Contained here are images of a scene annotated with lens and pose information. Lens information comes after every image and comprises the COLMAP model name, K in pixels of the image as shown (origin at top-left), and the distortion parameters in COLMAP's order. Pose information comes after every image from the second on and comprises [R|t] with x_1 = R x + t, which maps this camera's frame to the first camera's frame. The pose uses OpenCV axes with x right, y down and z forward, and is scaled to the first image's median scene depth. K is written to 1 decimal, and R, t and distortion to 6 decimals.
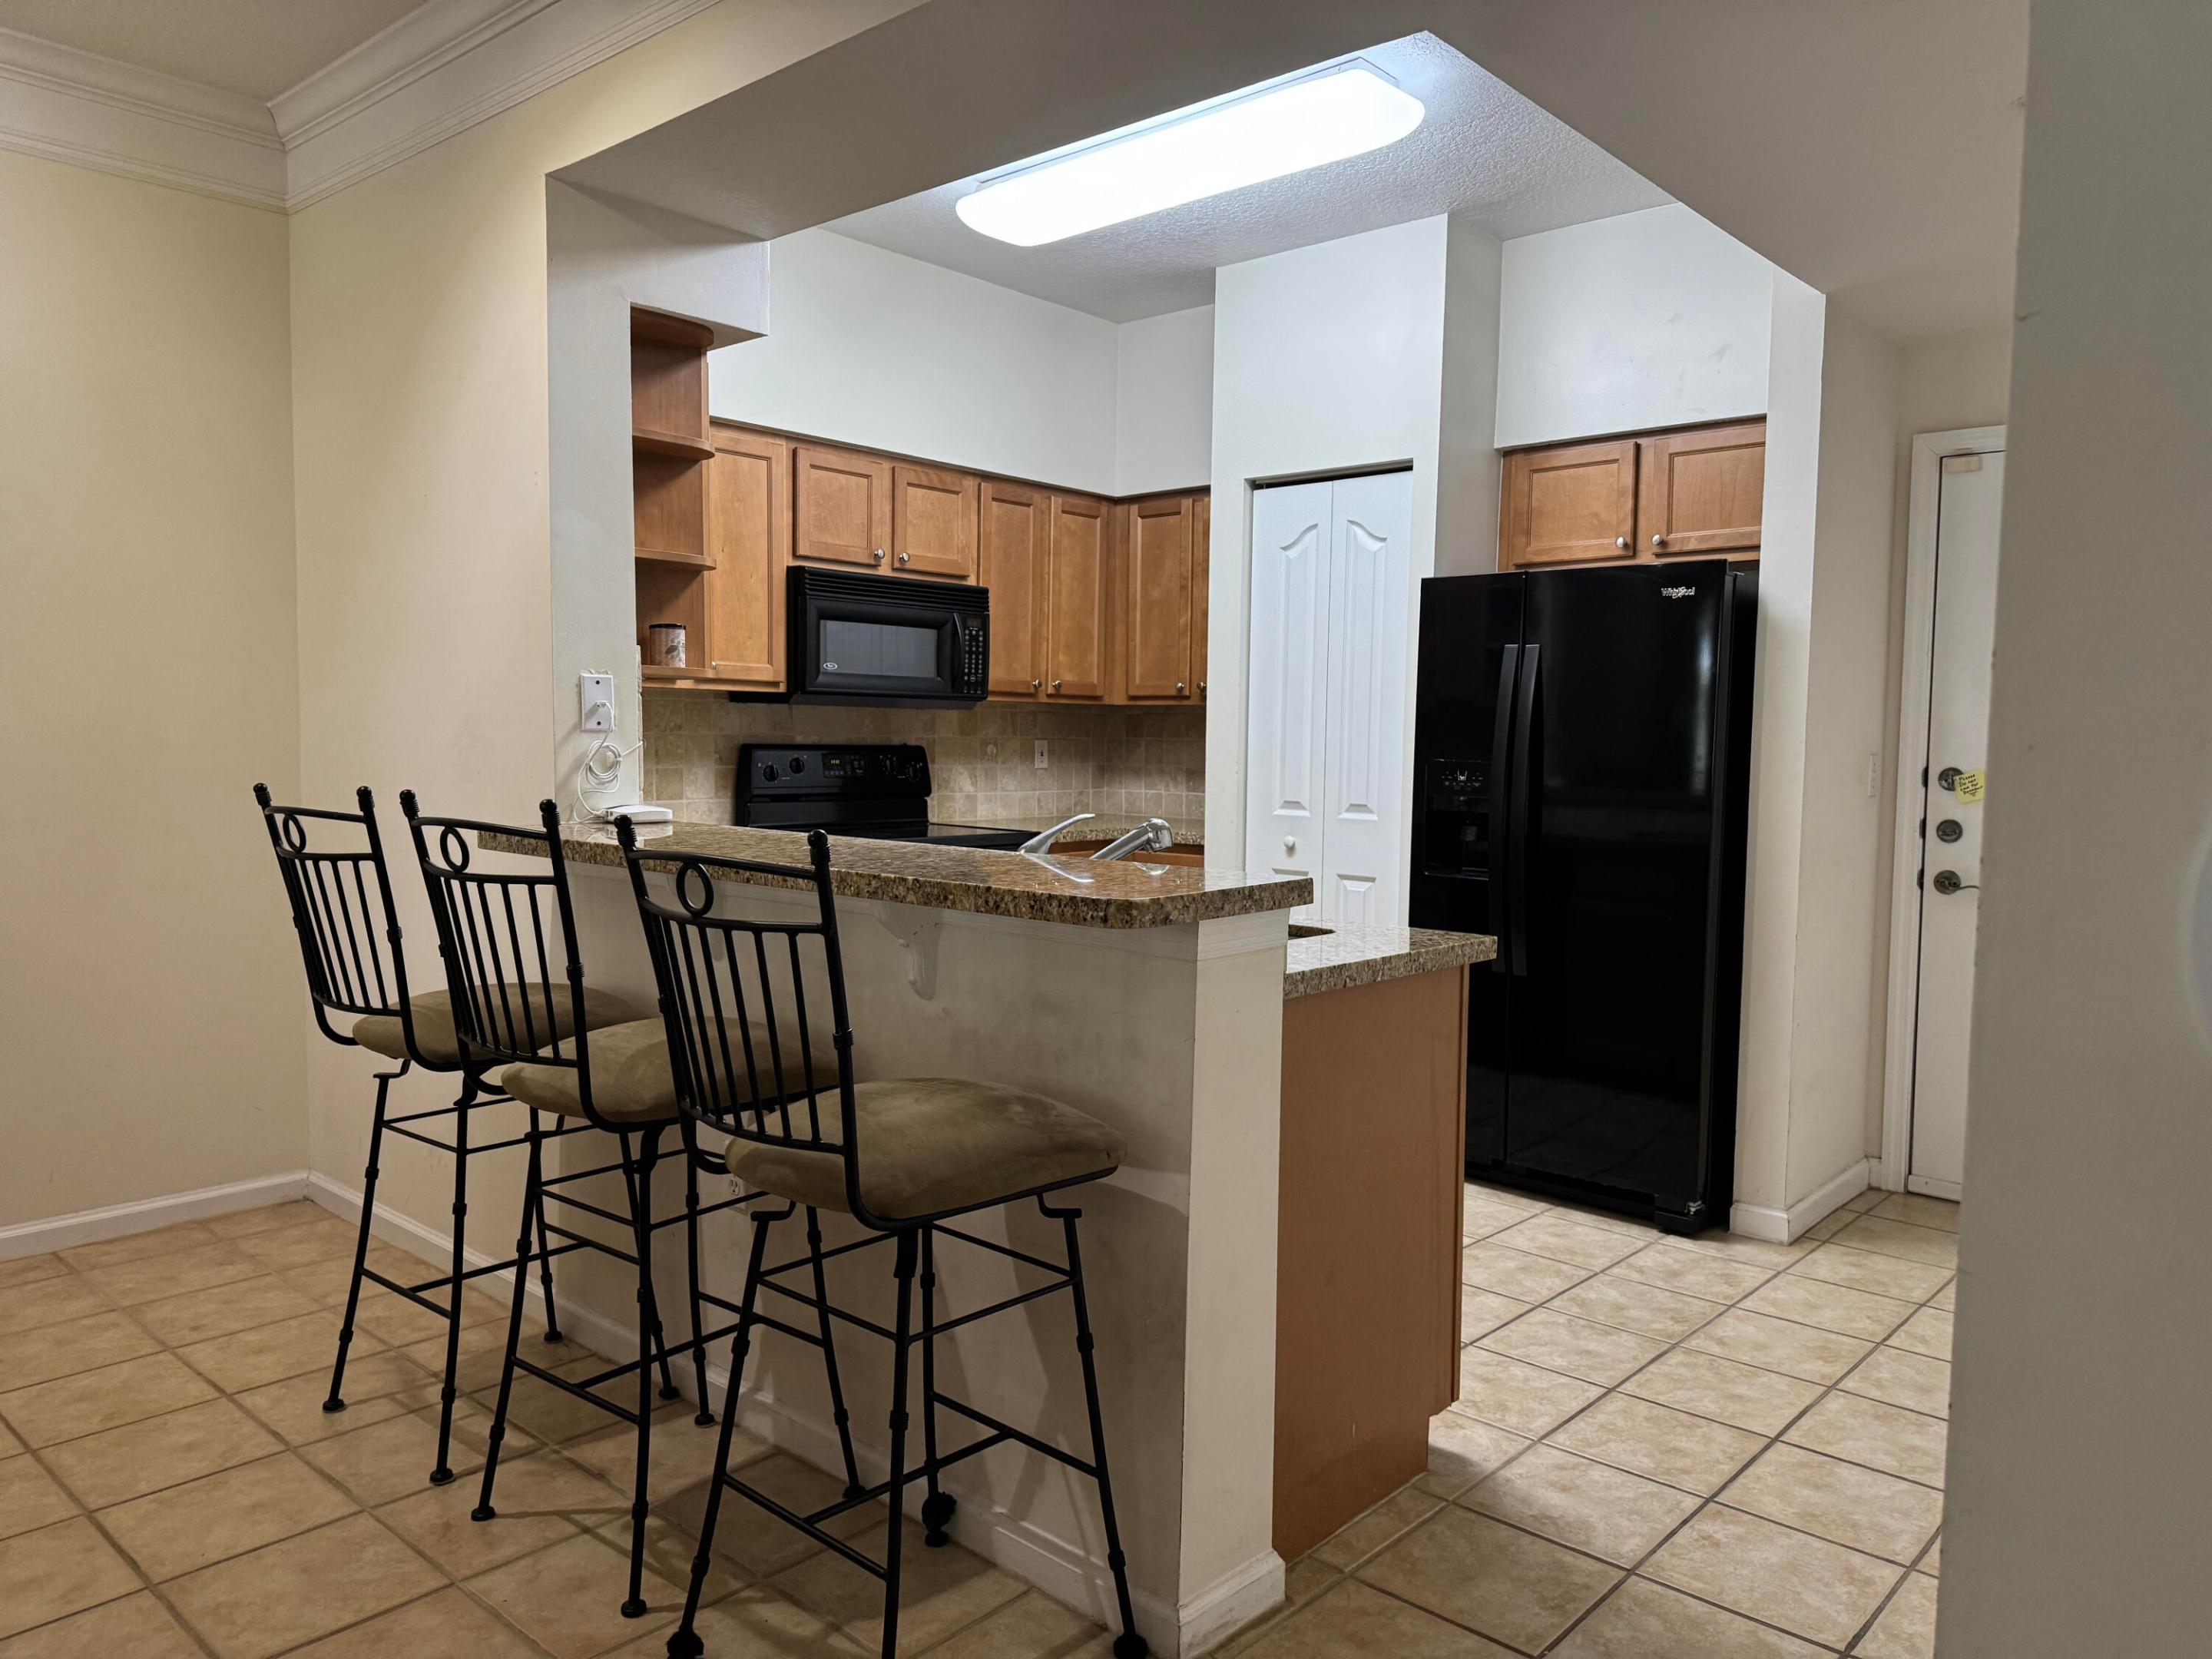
lens RADIAL K [[1481.4, 0, 1110.3], [0, 1481.4, 898.5], [0, 0, 1]] dist [0.026446, -0.057647]
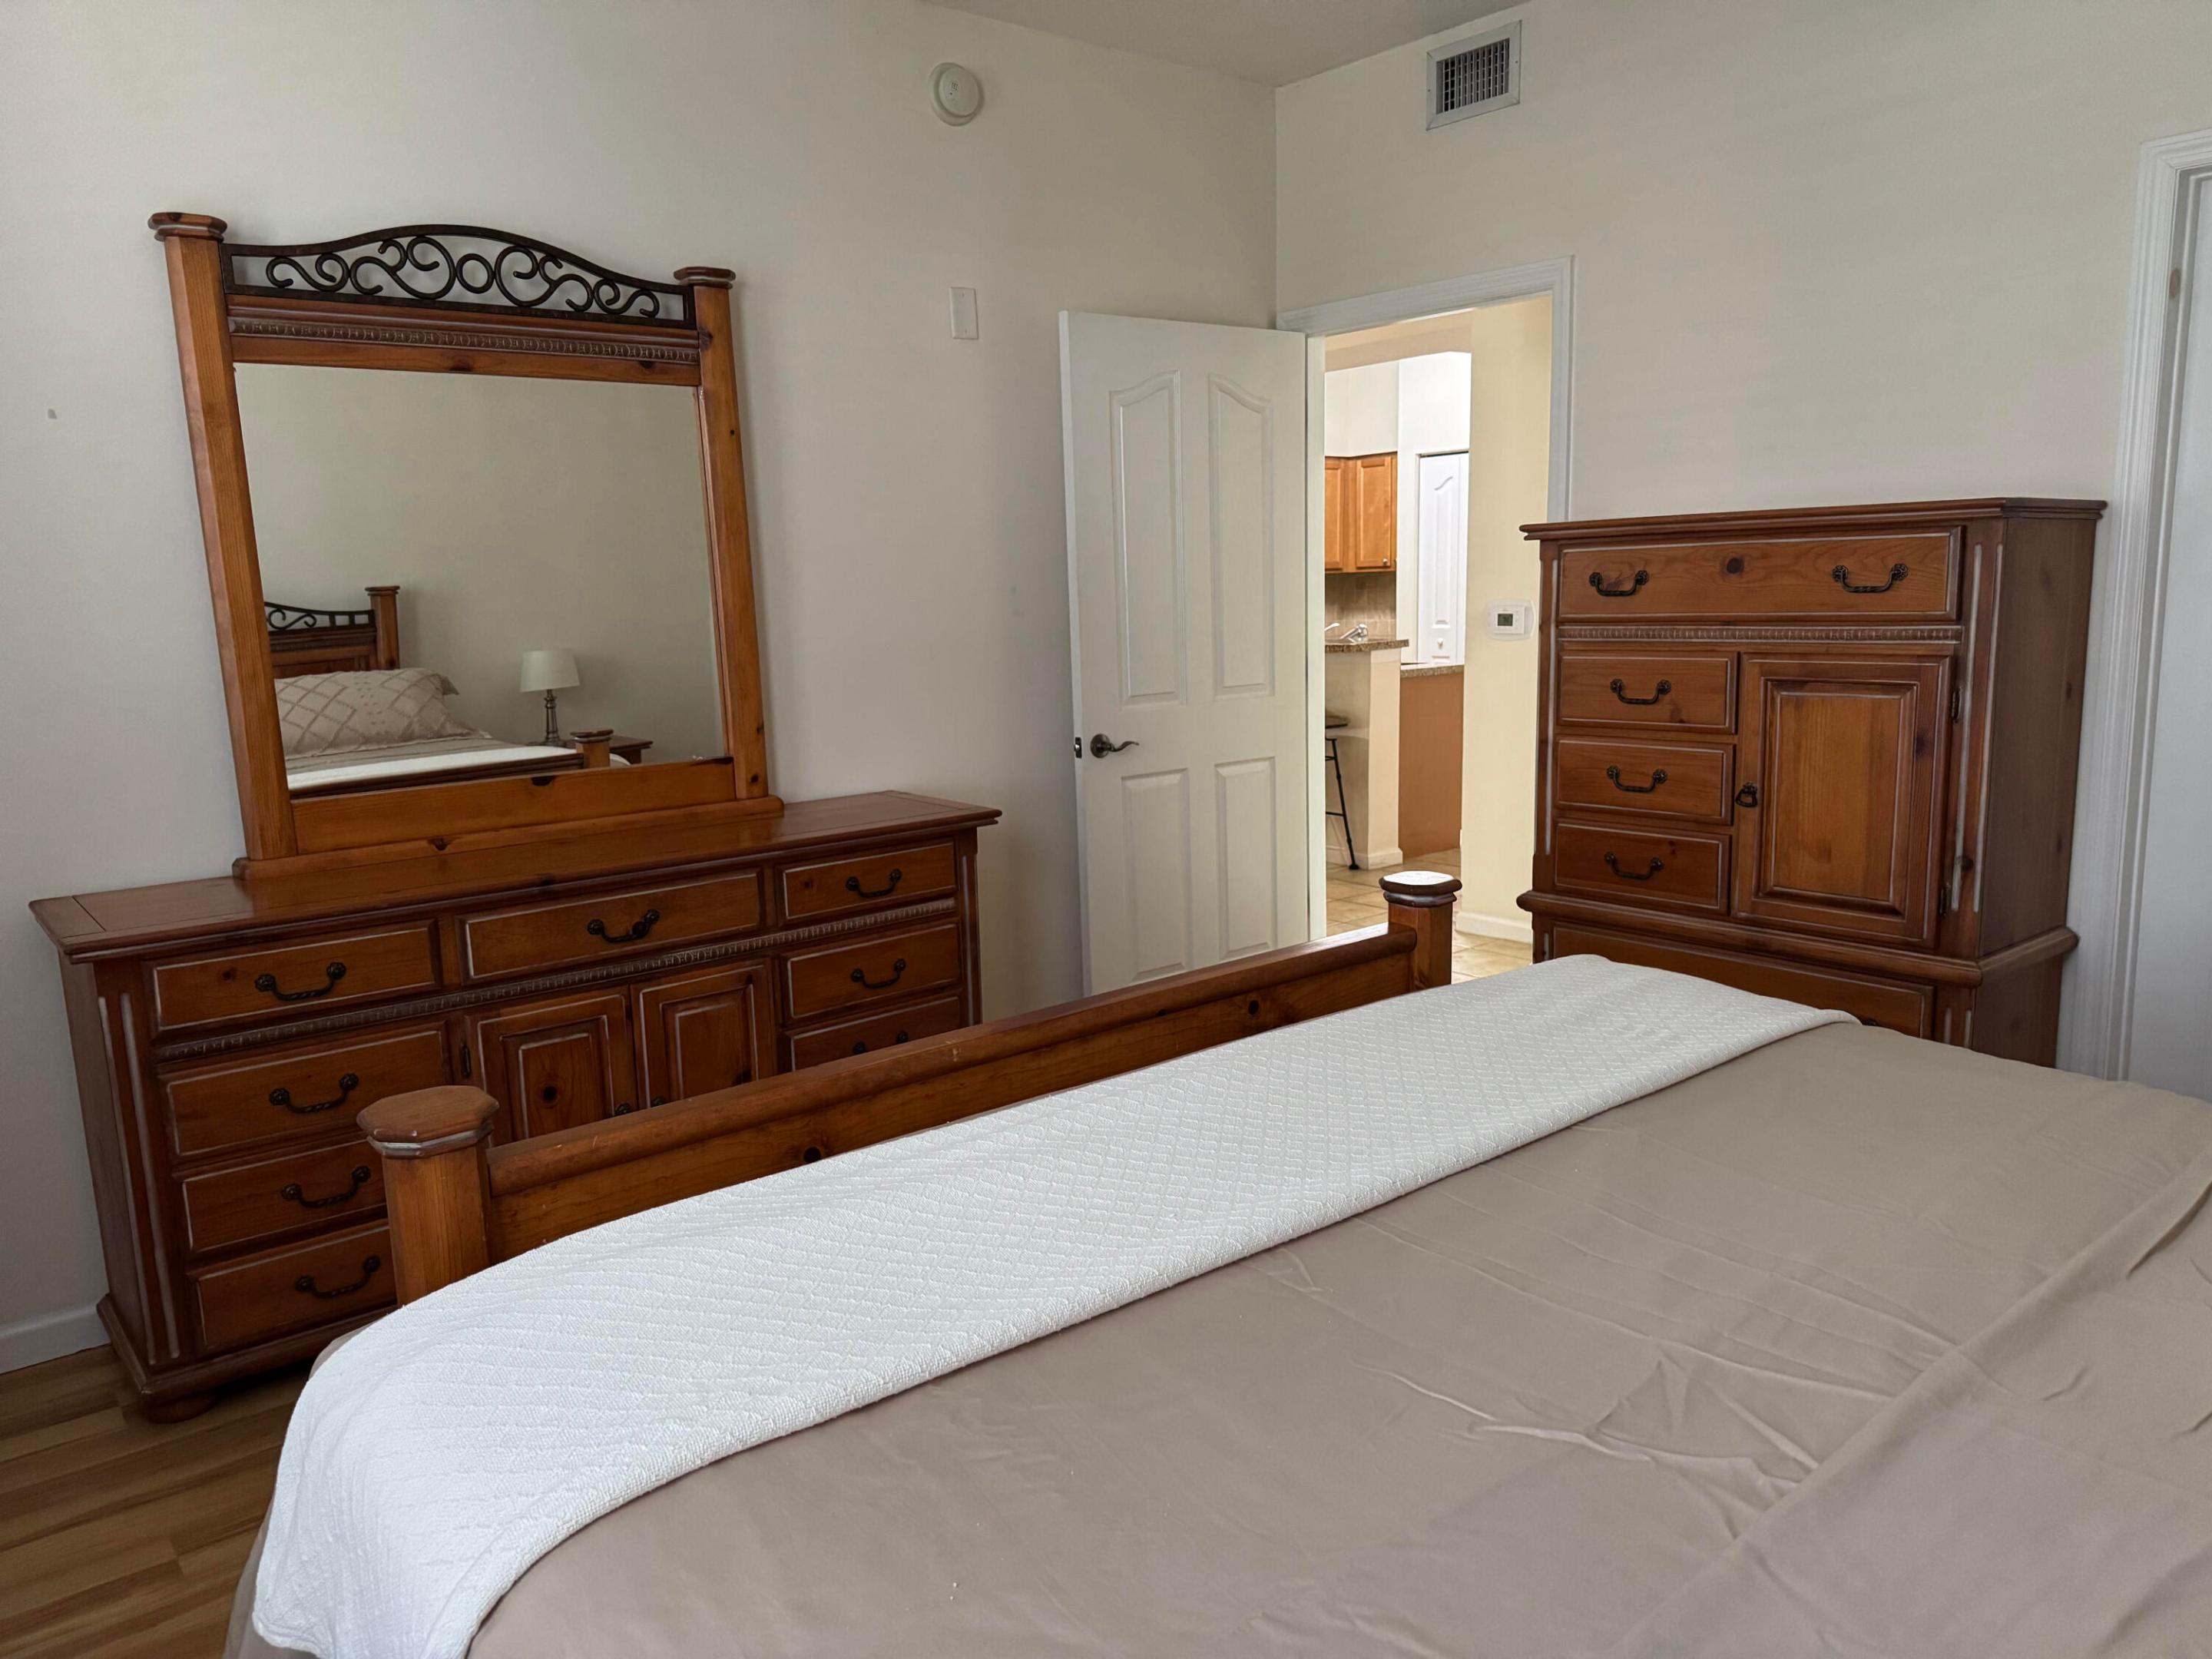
lens RADIAL K [[1557.6, 0, 1120.5], [0, 1557.6, 858.9], [0, 0, 1]] dist [0.061029, -0.073423]
pose [[0.988342, -0.015450, -0.151467, 0.012582], [0.025164, 0.997732, 0.062428, 0.111805], [0.150159, -0.065512, 0.986489, -1.148677]]
